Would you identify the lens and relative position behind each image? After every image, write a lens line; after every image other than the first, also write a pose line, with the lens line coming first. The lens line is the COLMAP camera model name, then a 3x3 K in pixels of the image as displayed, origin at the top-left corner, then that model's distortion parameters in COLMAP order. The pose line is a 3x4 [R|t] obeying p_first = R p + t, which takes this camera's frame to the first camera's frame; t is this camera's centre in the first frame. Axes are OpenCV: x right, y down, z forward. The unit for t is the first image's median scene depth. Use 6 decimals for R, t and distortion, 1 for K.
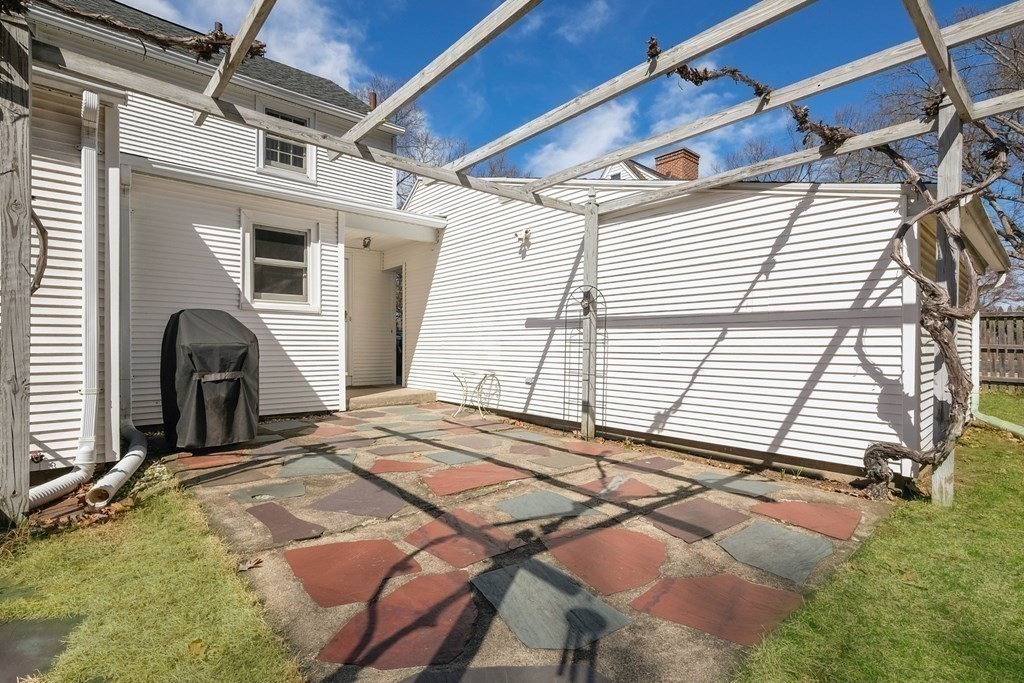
lens RADIAL K [[472.5, 0, 515.0], [0, 472.5, 329.9], [0, 0, 1]] dist [0.019952, 0.000058]
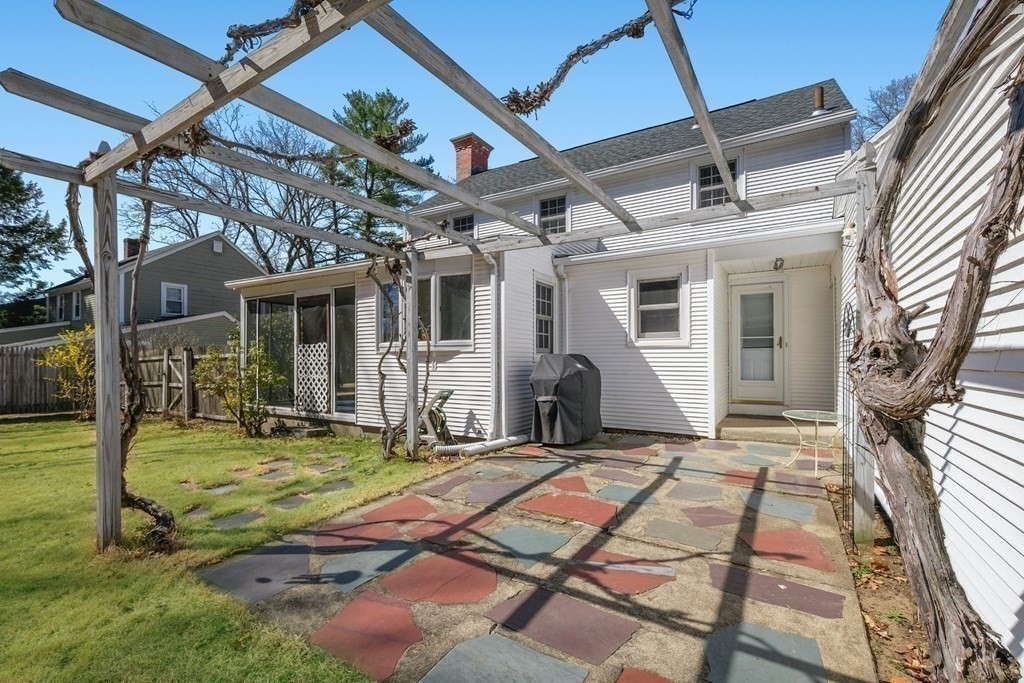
lens RADIAL K [[449.5, 0, 516.1], [0, 449.5, 344.2], [0, 0, 1]] dist [0.000178, -0.000091]
pose [[0.294458, -0.034601, -0.955038, 0.900374], [0.034575, 0.999076, -0.025536, -0.052526], [0.955039, -0.025501, 0.295382, 0.572485]]
